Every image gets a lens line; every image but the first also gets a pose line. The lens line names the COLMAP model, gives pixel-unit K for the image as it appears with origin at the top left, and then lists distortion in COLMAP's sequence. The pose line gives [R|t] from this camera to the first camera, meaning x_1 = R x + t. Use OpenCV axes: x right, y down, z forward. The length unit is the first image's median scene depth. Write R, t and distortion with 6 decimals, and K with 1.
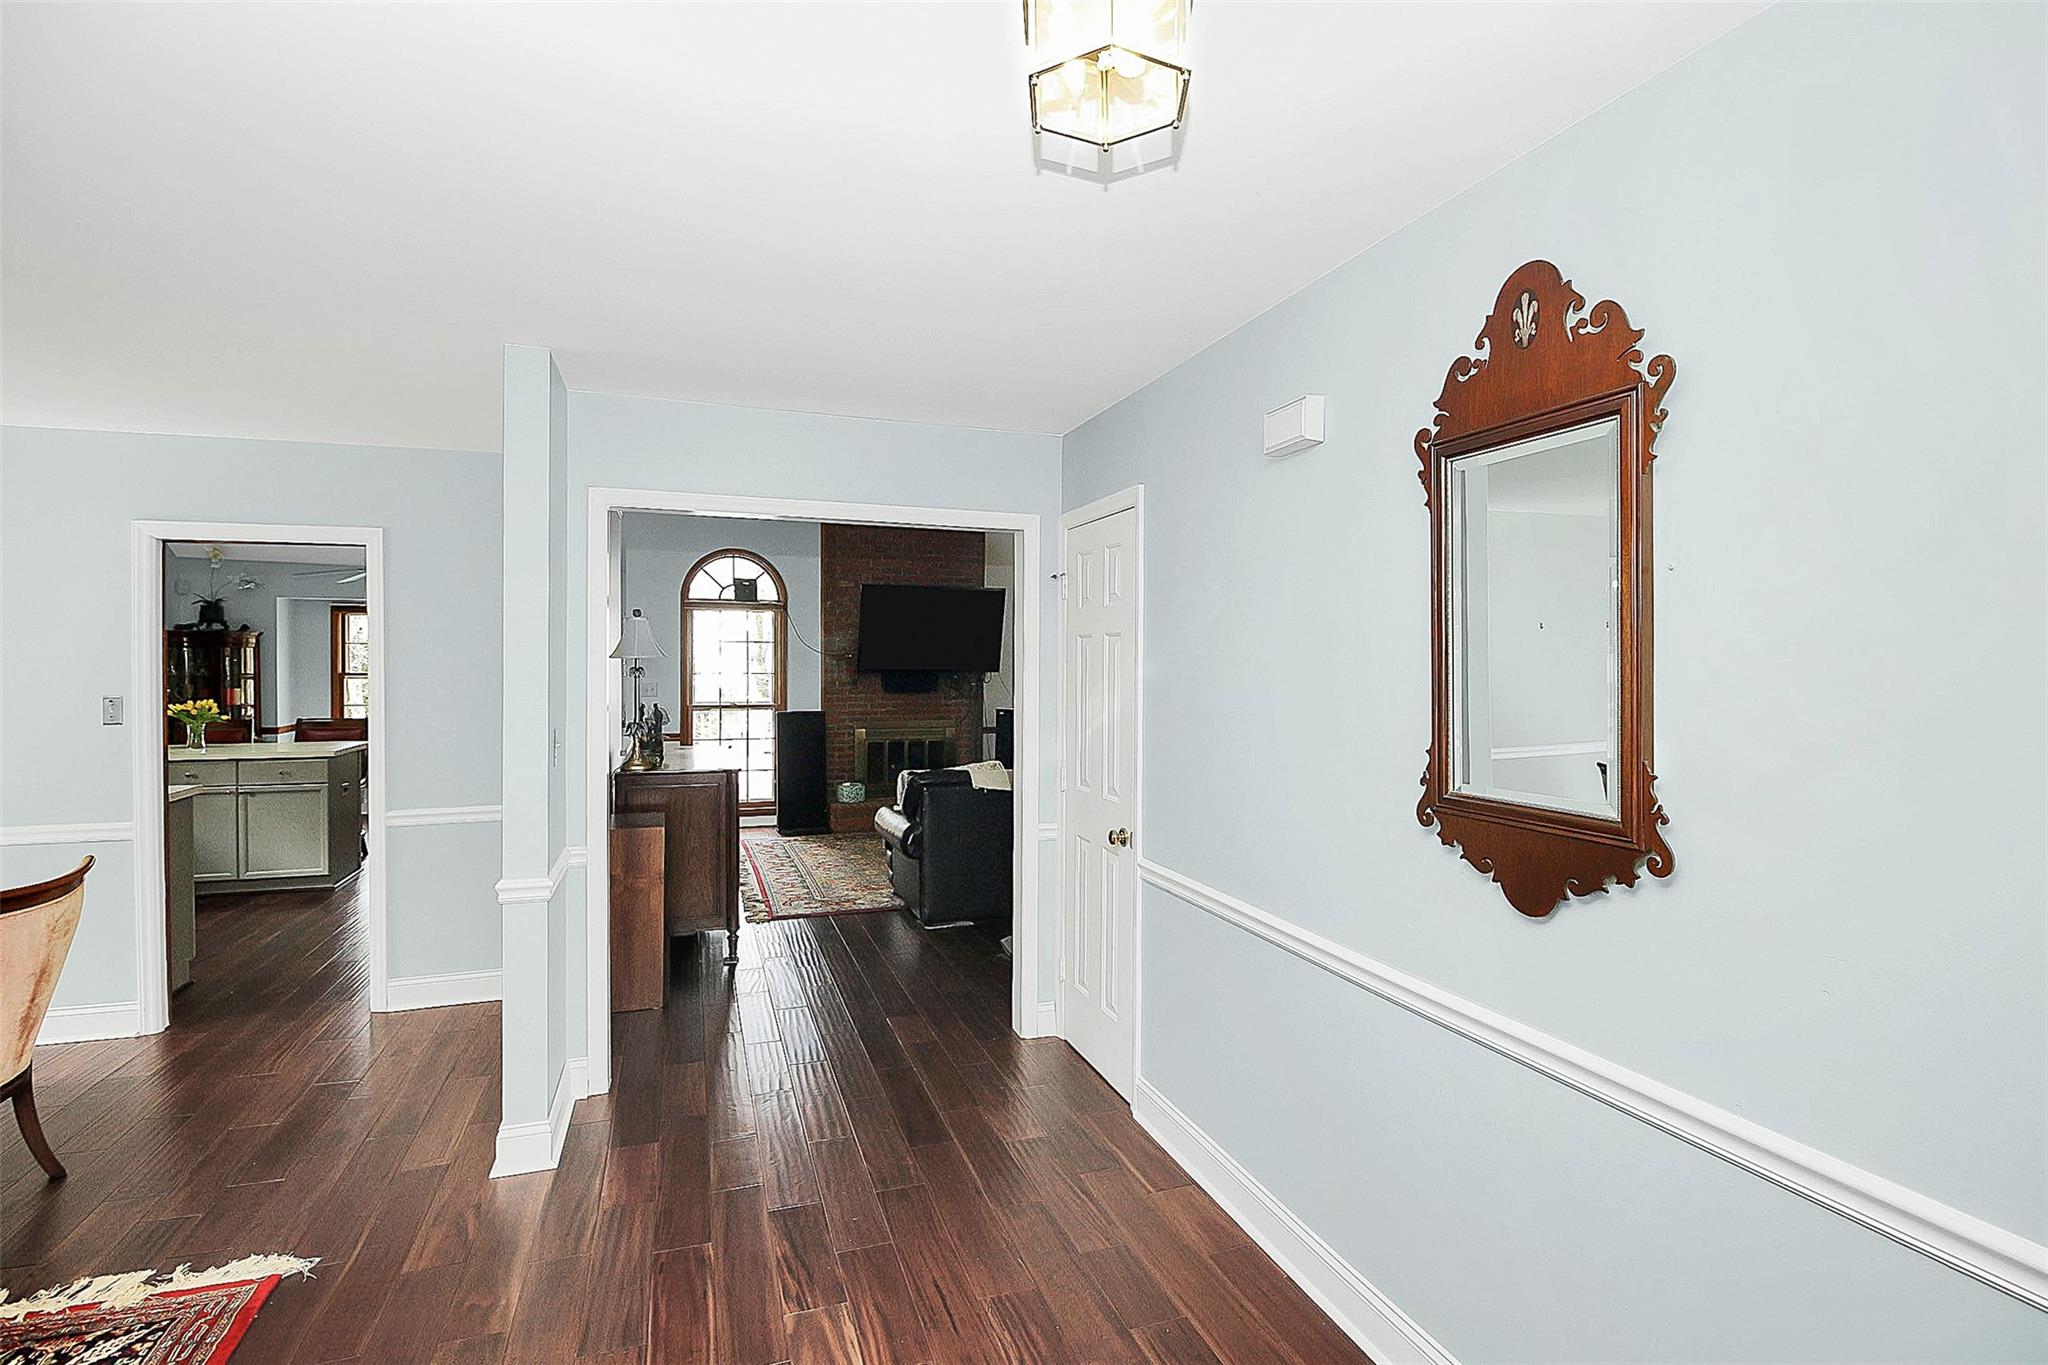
lens RADIAL K [[959.7, 0, 1025.3], [0, 959.7, 656.3], [0, 0, 1]] dist [0.000442, -0.012973]
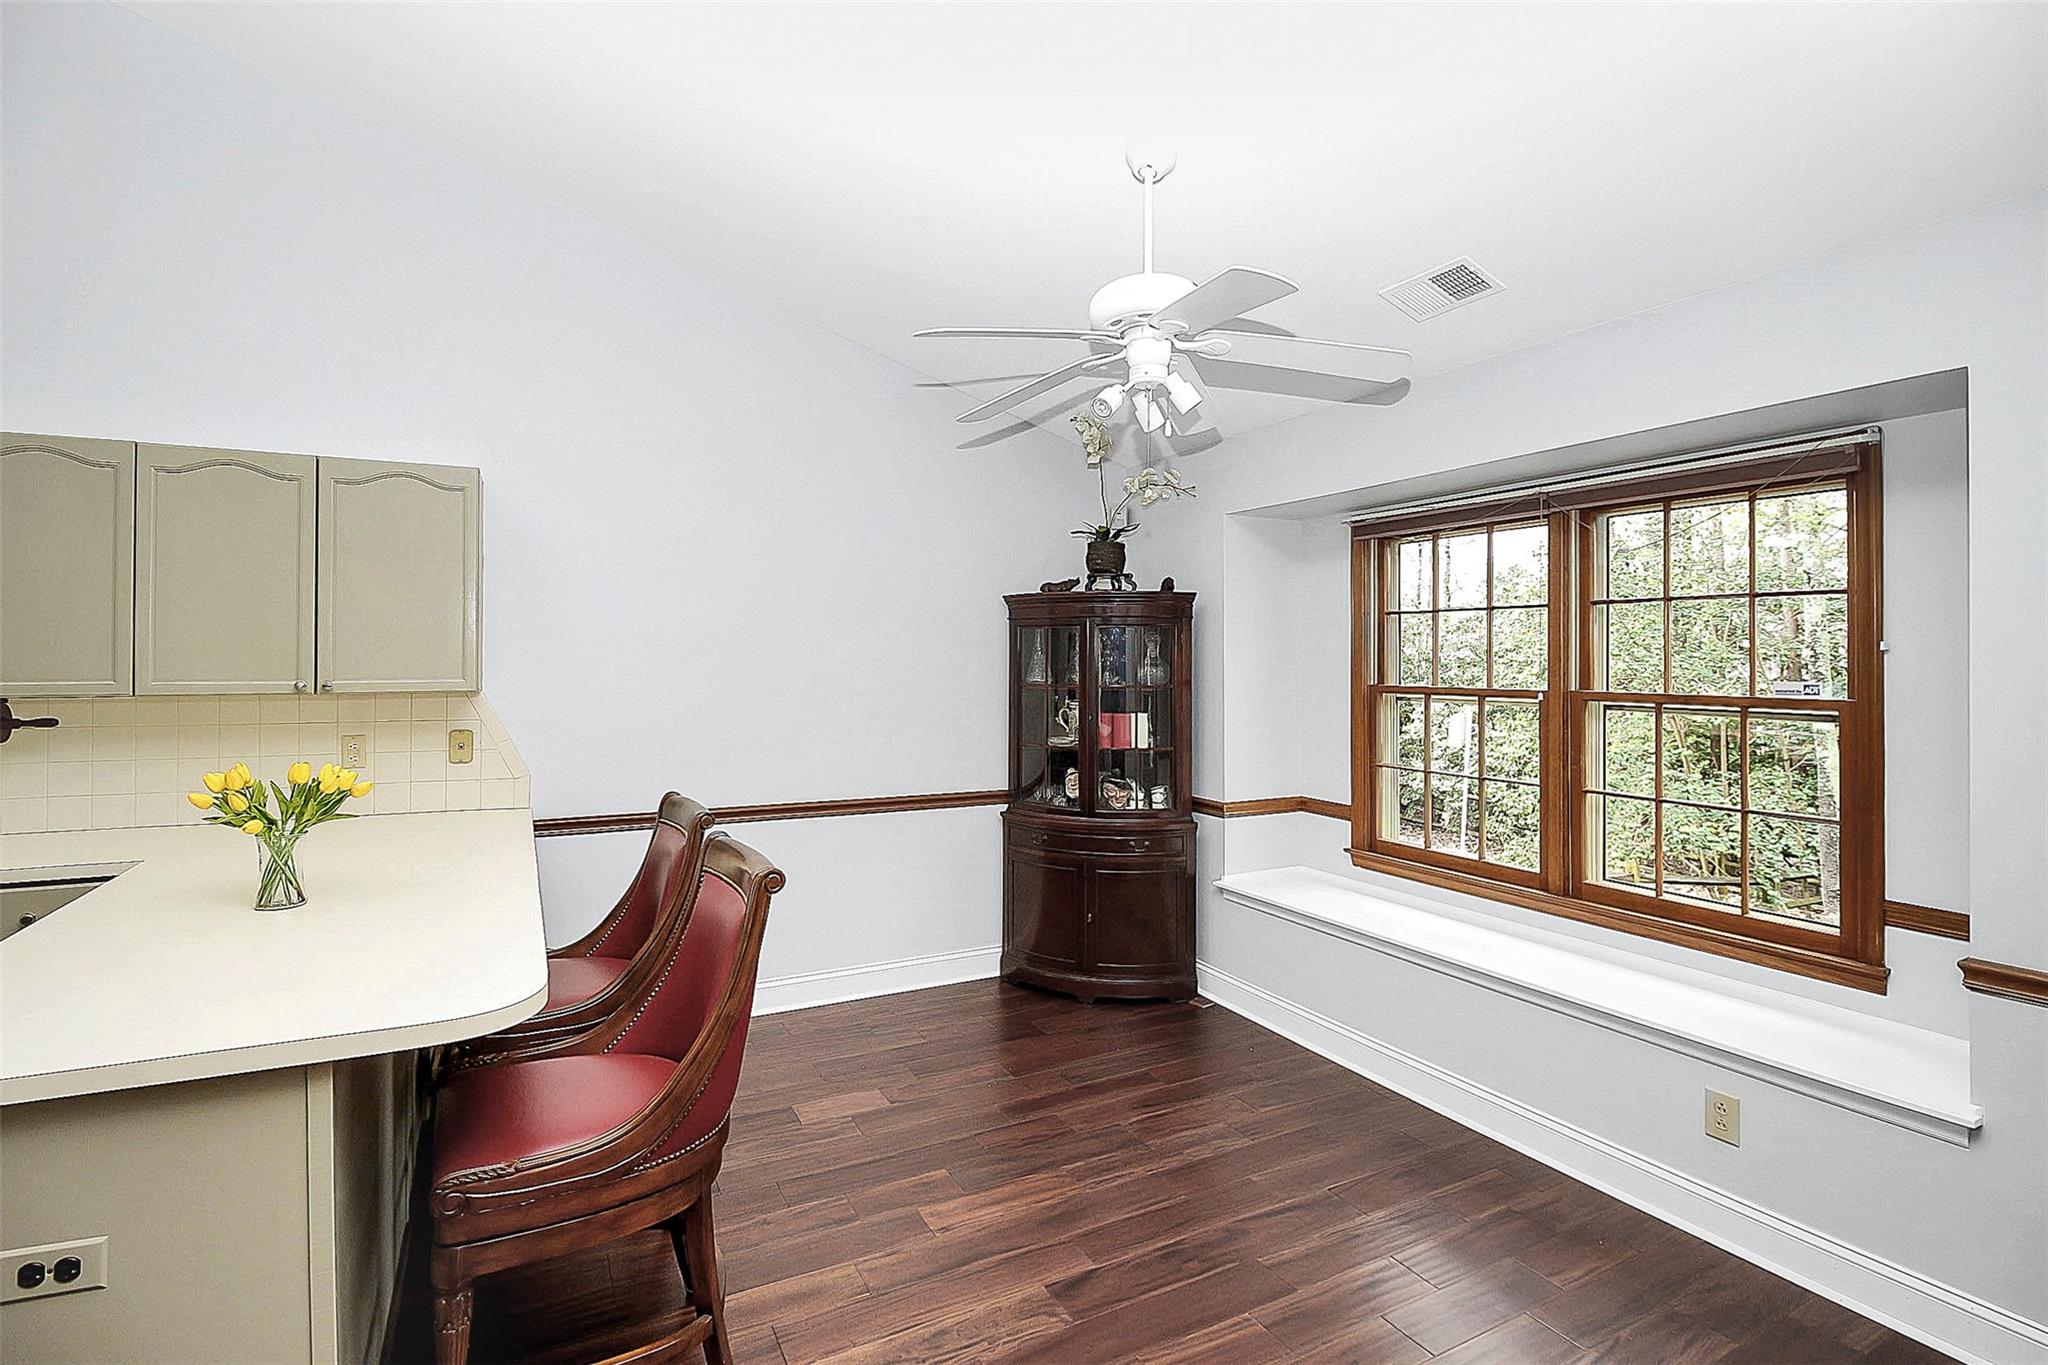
lens RADIAL K [[959.7, 0, 1025.3], [0, 959.7, 656.3], [0, 0, 1]] dist [0.000442, -0.012973]
pose [[0.139581, -0.001103, -0.990210, -0.369562], [0.000006, 0.999999, -0.001113, 0.006382], [0.990211, 0.000150, 0.139581, 0.890521]]
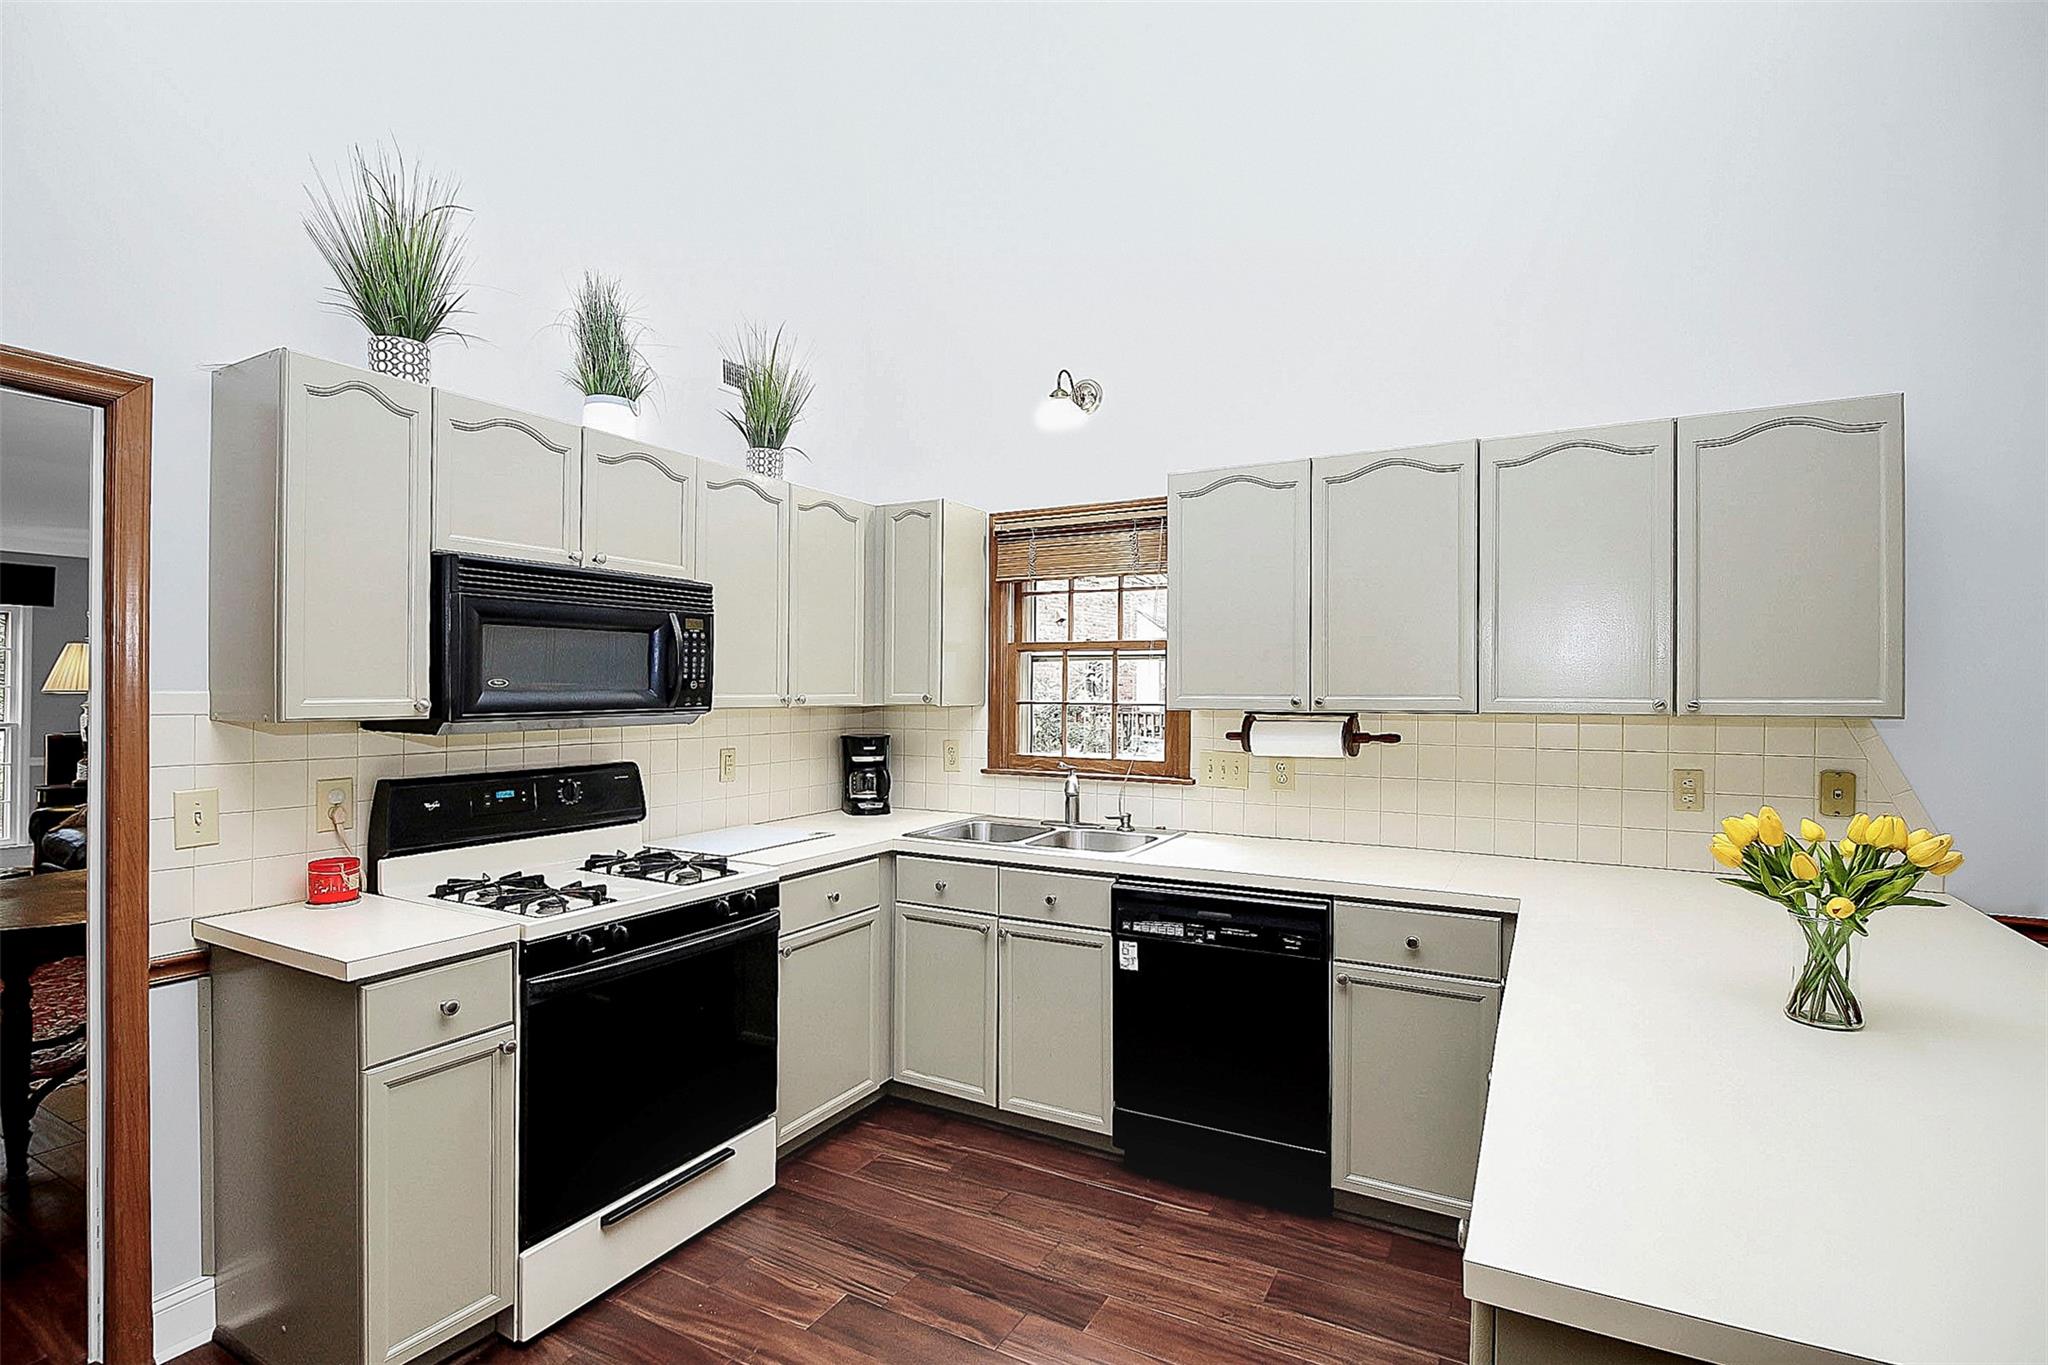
lens RADIAL K [[960.5, 0, 1015.7], [0, 960.5, 691.5], [0, 0, 1]] dist [0.001514, -0.014162]
pose [[-0.751533, -0.000866, -0.659695, -0.422540], [-0.000601, 1.000000, -0.000628, 0.013065], [0.659695, -0.000075, -0.751533, 0.766032]]
